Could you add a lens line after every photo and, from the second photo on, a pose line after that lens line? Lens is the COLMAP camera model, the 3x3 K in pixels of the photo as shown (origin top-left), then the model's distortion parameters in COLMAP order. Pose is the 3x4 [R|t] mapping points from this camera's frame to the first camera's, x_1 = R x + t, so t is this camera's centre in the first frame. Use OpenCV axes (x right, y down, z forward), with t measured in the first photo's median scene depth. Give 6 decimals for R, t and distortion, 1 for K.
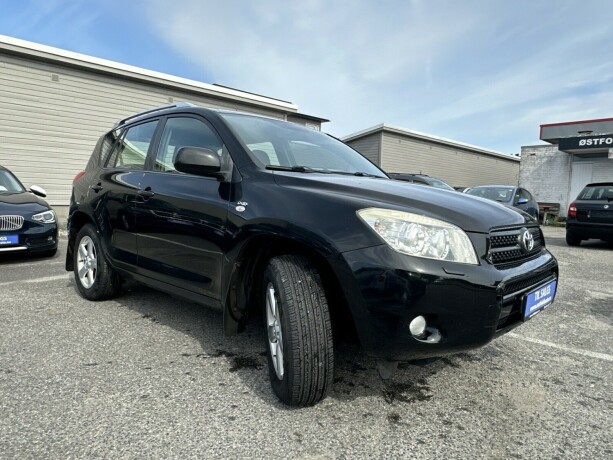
lens RADIAL K [[412.5, 0, 301.5], [0, 412.5, 232.7], [0, 0, 1]] dist [-0.009052, 0.003844]
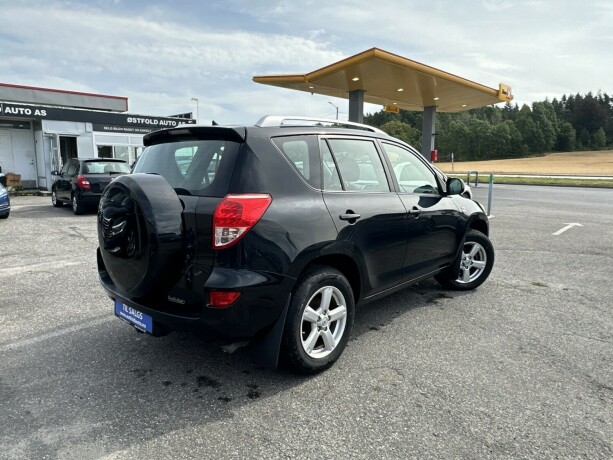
lens RADIAL K [[412.5, 0, 304.4], [0, 412.5, 226.6], [0, 0, 1]] dist [-0.009052, 0.003844]
pose [[-0.015760, -0.171144, 0.985120, -1.903494], [0.077045, 0.982105, 0.171853, -0.345168], [-0.996903, 0.078607, -0.002292, 1.618520]]
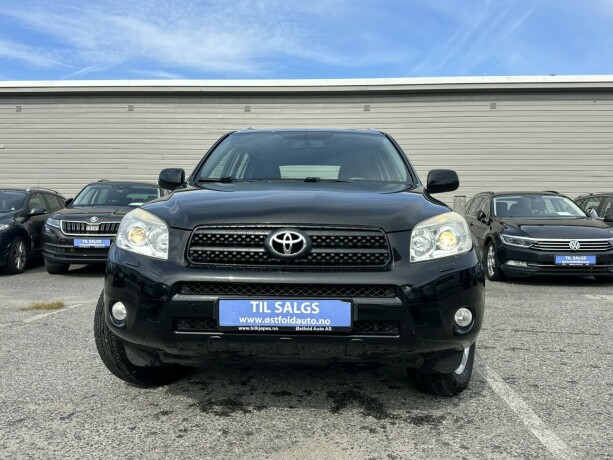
lens RADIAL K [[519.7, 0, 306.3], [0, 519.7, 230.5], [0, 0, 1]] dist [0.018977, -0.001854]
pose [[0.663114, -0.010315, -0.748447, 1.132256], [-0.052886, 0.996760, -0.060594, 0.044995], [0.746647, 0.079764, 0.660421, 0.293531]]
